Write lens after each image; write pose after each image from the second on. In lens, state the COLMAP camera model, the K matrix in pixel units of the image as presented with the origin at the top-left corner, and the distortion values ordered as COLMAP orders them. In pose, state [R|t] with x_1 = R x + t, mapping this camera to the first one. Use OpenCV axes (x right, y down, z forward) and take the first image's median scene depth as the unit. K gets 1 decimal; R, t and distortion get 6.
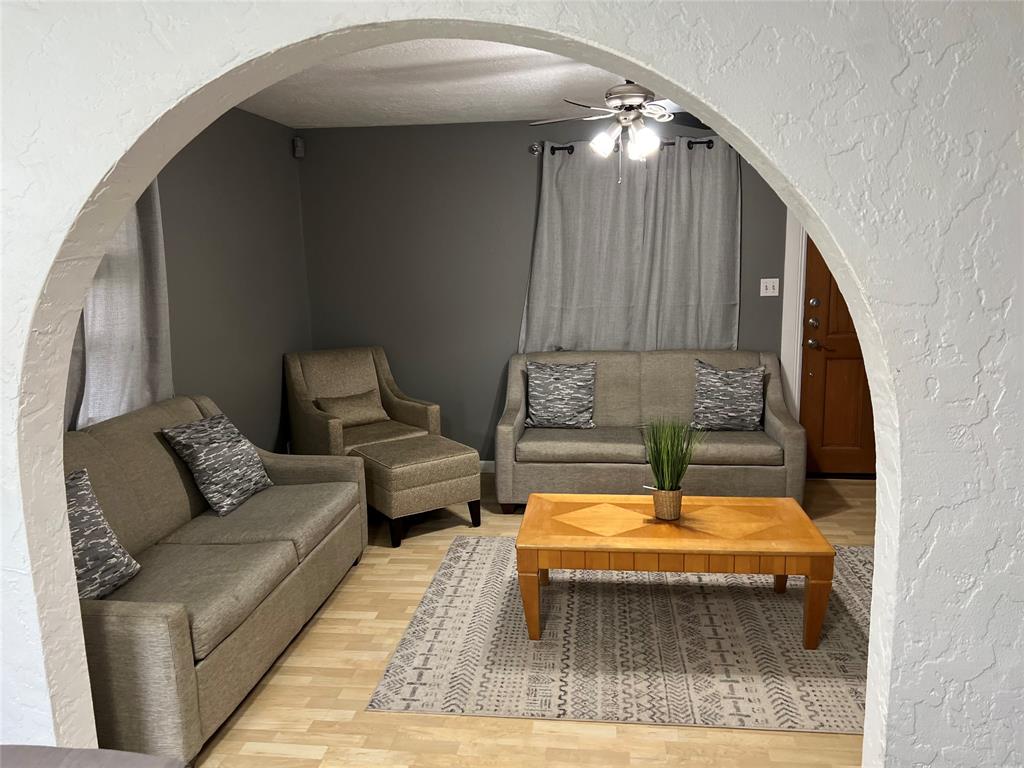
lens RADIAL K [[771.6, 0, 537.8], [0, 771.6, 380.2], [0, 0, 1]] dist [0.071220, -0.084958]
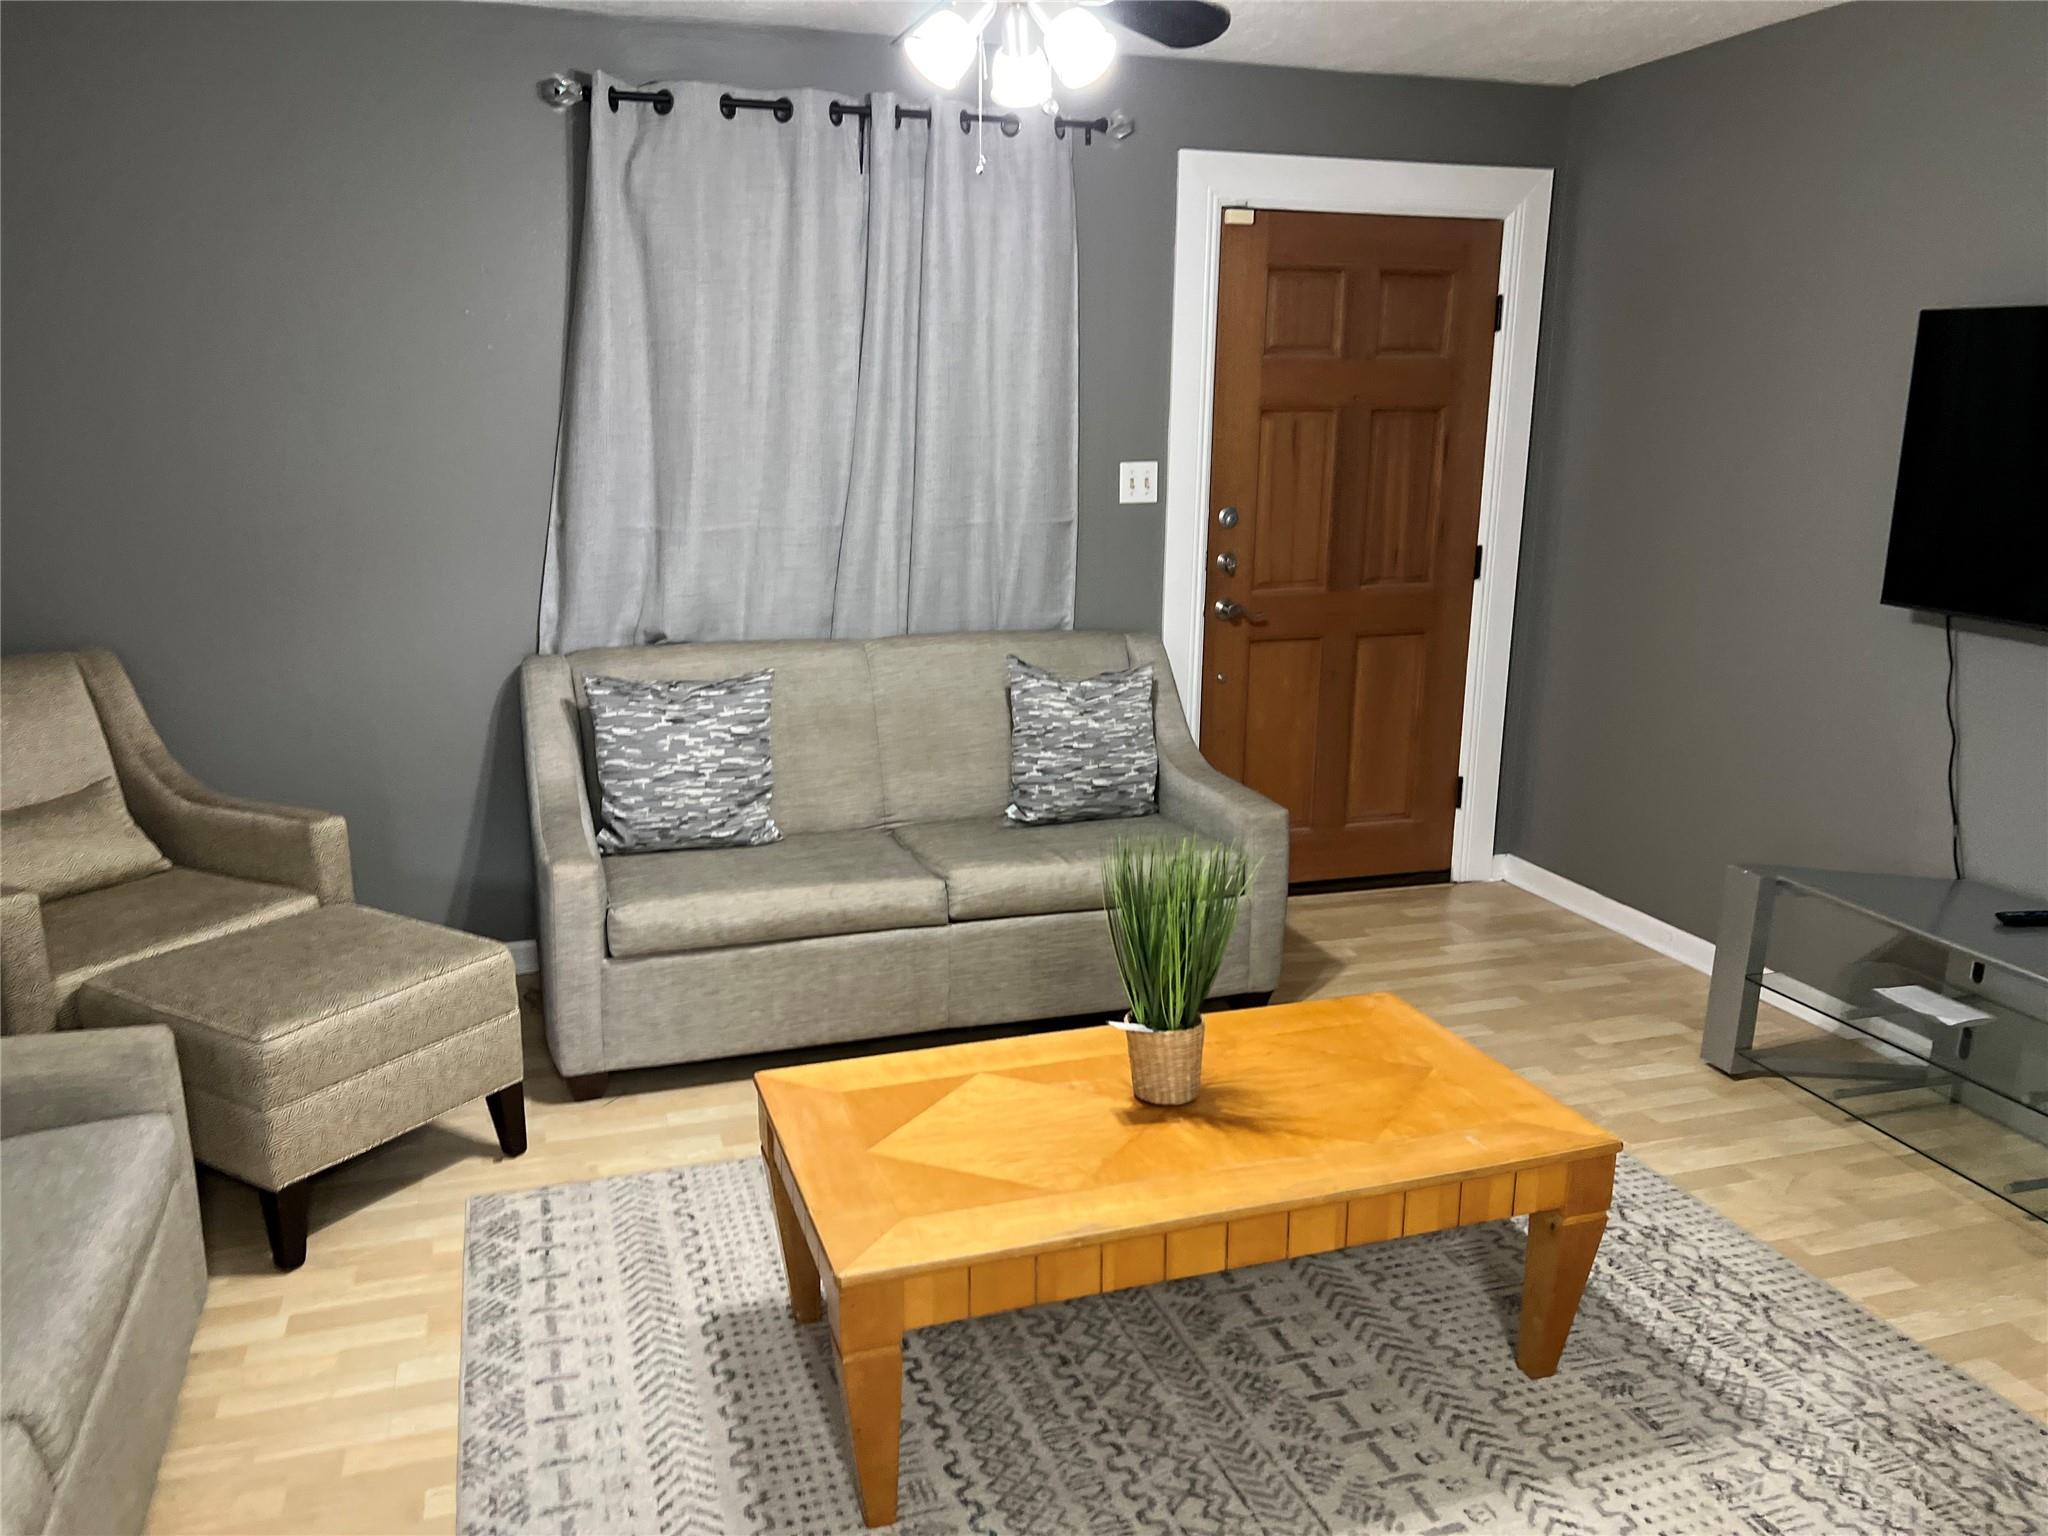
lens RADIAL K [[1543.1, 0, 1041.2], [0, 1543.1, 779.5], [0, 0, 1]] dist [0.071220, -0.084958]
pose [[0.911864, -0.070501, 0.404393, -0.123961], [0.041428, 0.995917, 0.080210, -0.027087], [-0.408397, -0.056388, 0.911061, 0.235977]]
